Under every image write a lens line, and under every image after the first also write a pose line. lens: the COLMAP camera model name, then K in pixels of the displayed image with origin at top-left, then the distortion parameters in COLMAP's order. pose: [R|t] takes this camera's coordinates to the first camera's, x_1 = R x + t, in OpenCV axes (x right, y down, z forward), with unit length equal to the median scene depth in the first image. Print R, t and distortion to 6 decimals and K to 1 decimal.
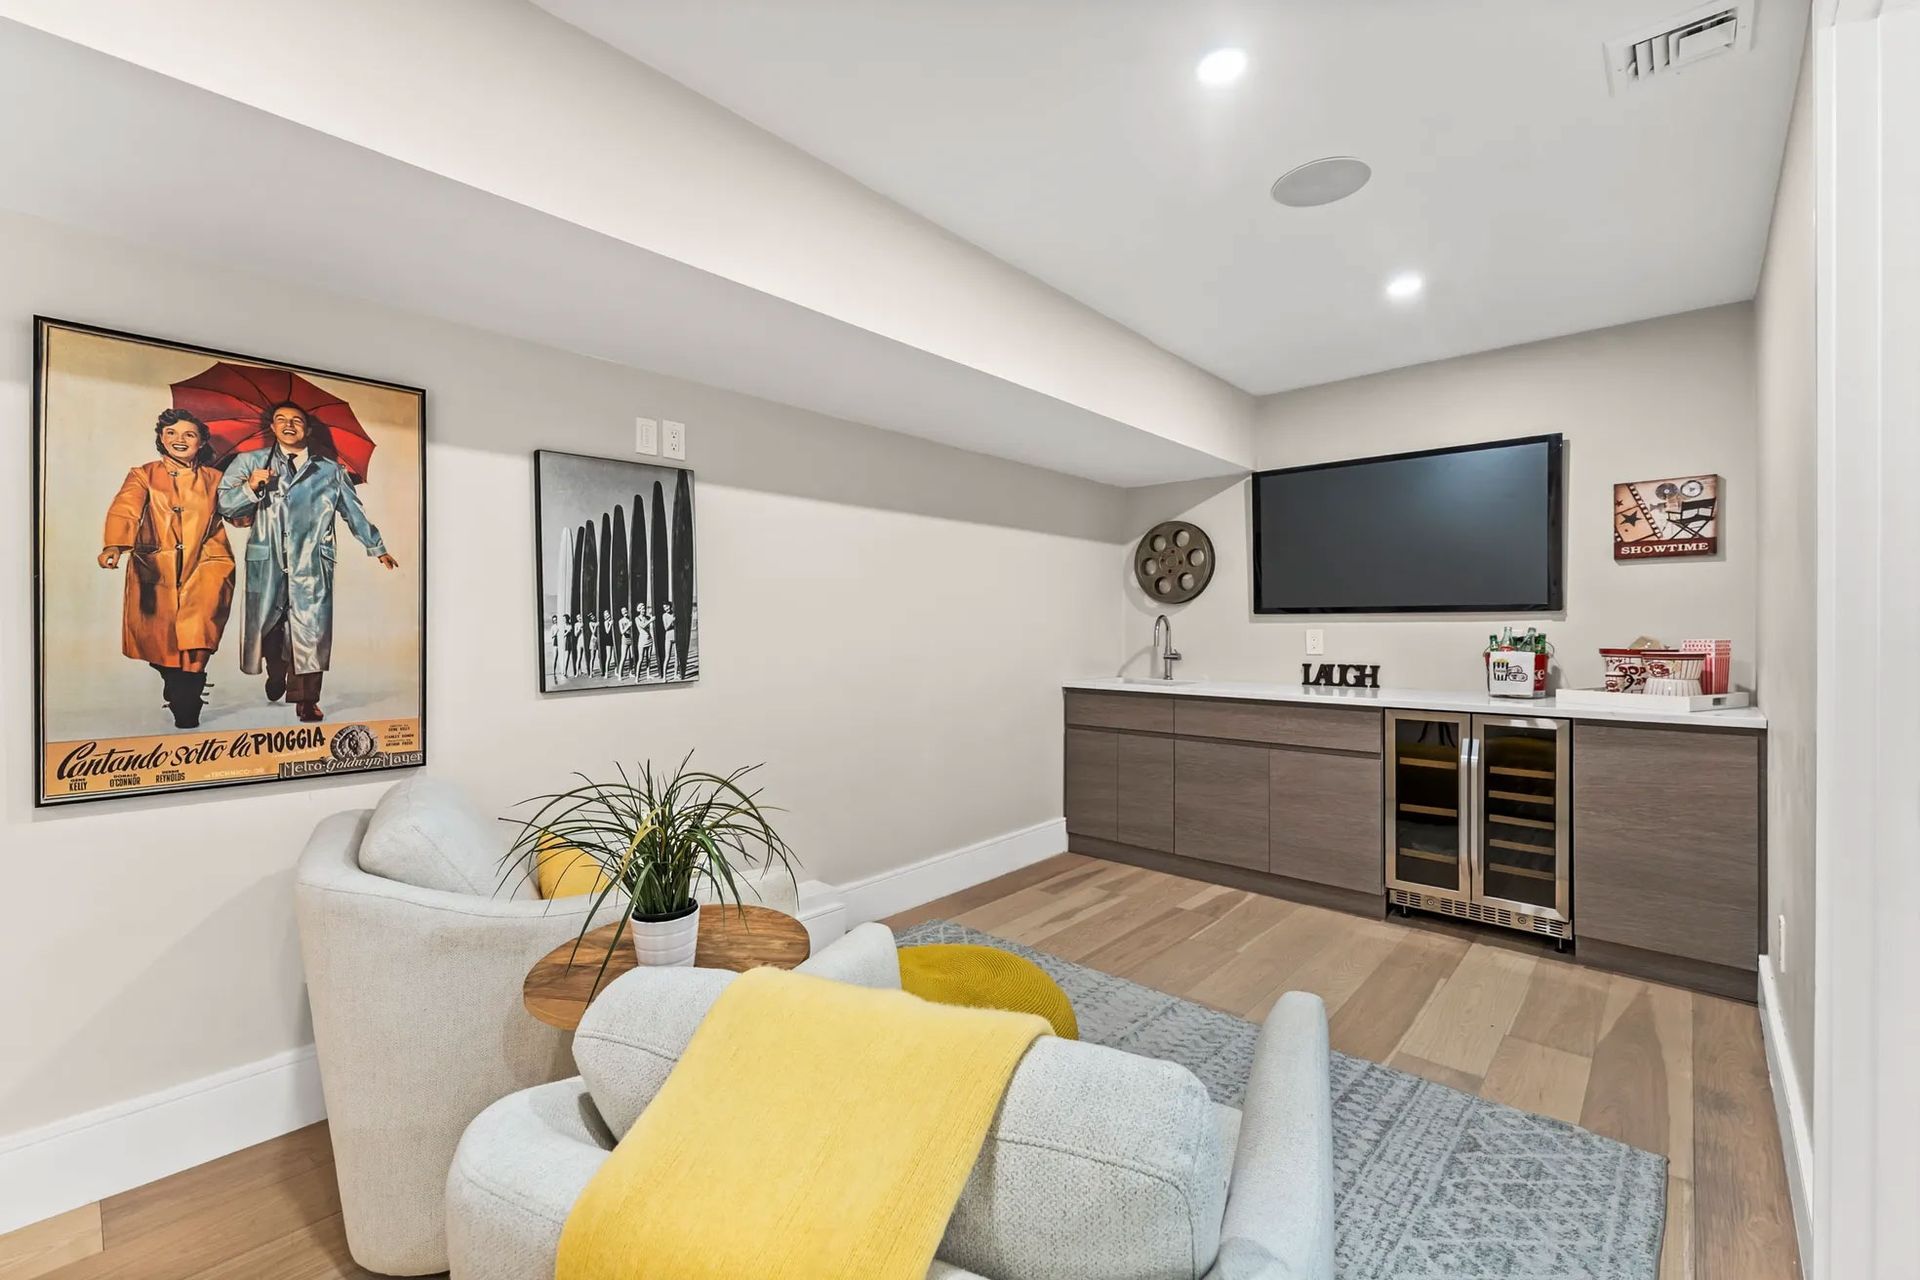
lens RADIAL K [[802.6, 0, 961.2], [0, 802.6, 623.1], [0, 0, 1]] dist [0.001573, 0.000022]
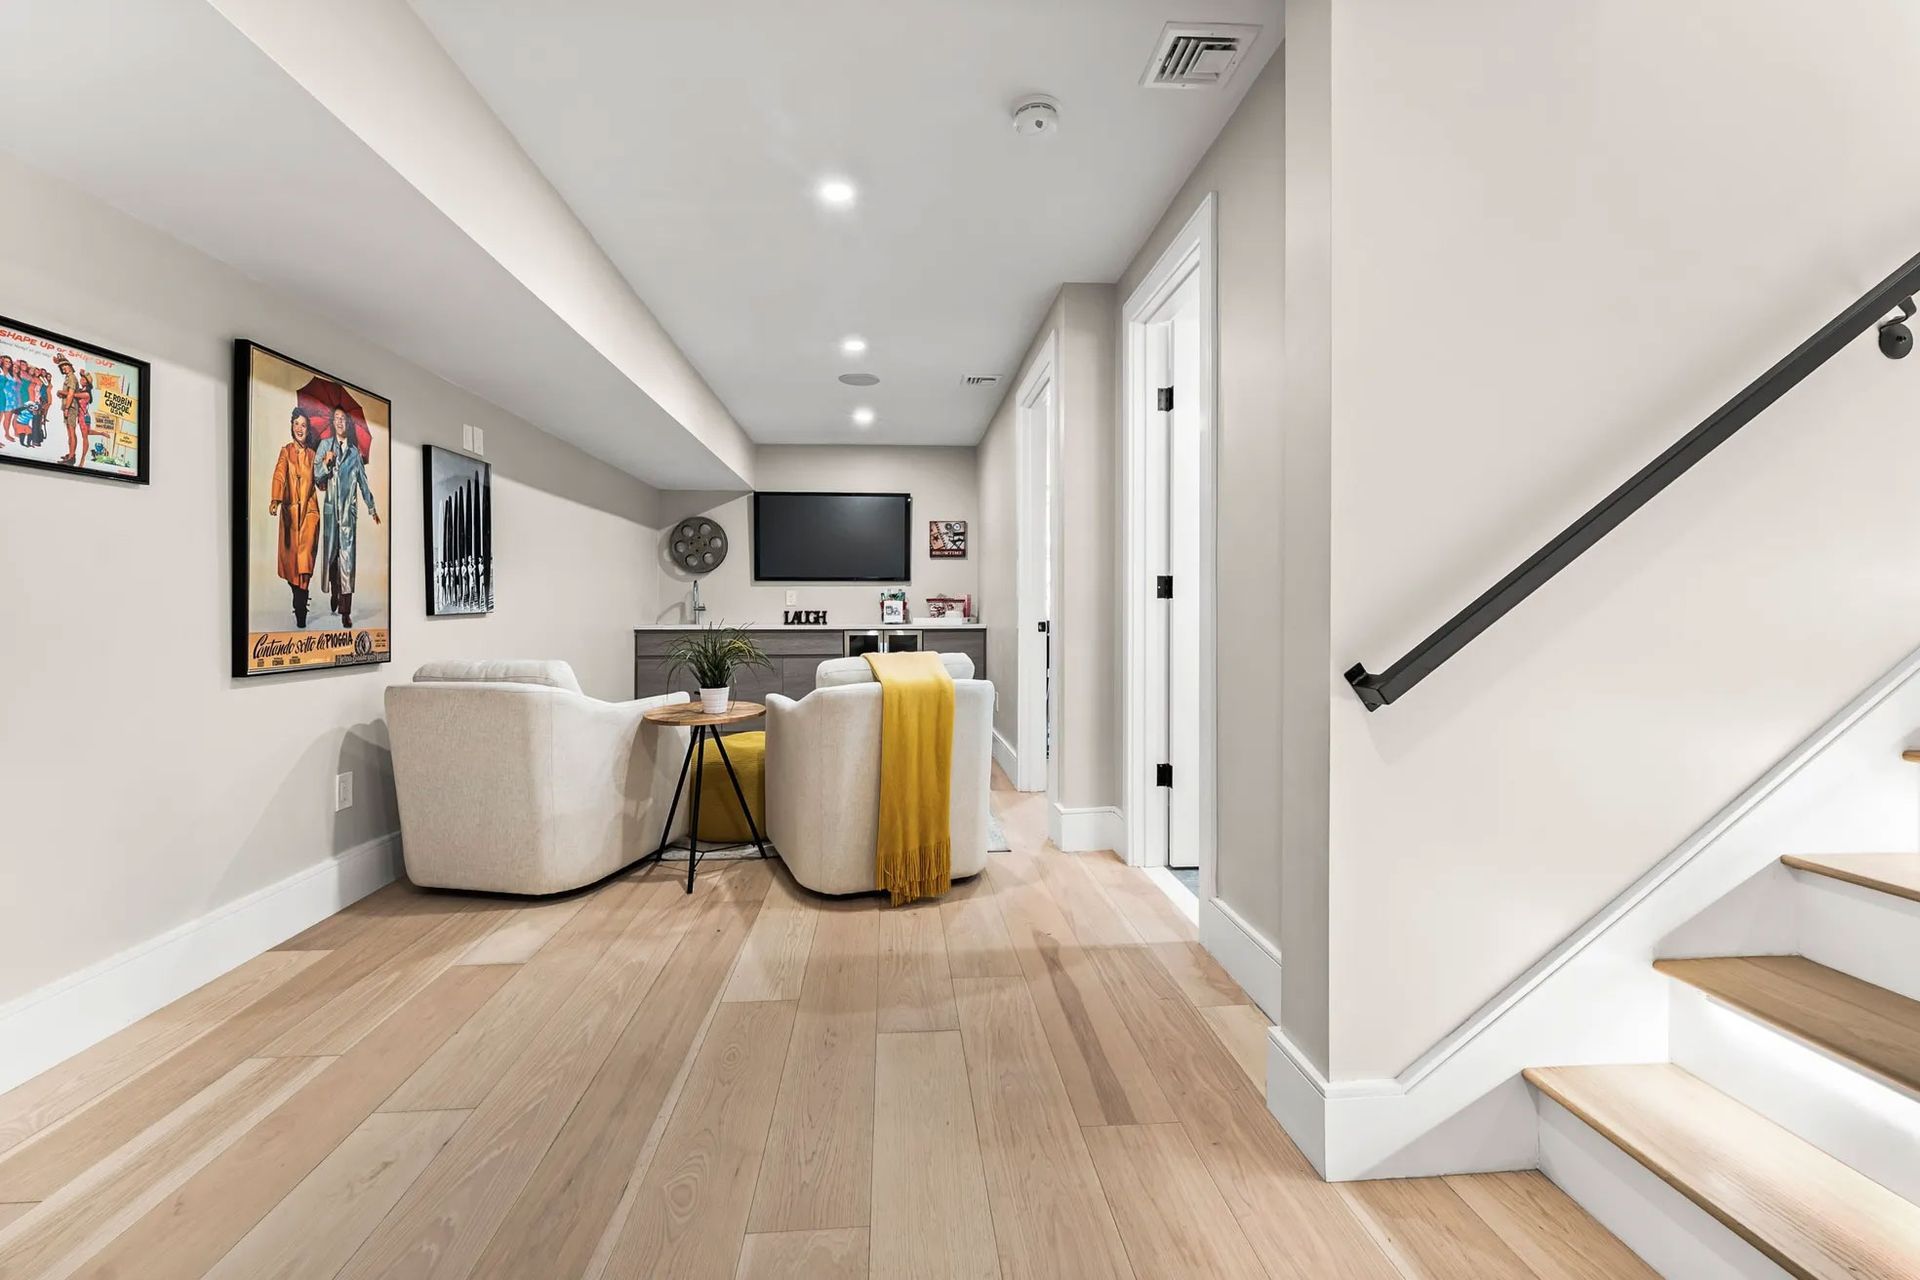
lens RADIAL K [[772.2, 0, 957.2], [0, 772.2, 603.1], [0, 0, 1]] dist [0.000215, -0.000022]
pose [[0.680677, 0.002769, 0.732579, -0.659551], [-0.001571, 0.999996, -0.002320, 0.049077], [-0.732582, 0.000428, 0.680679, -0.455710]]
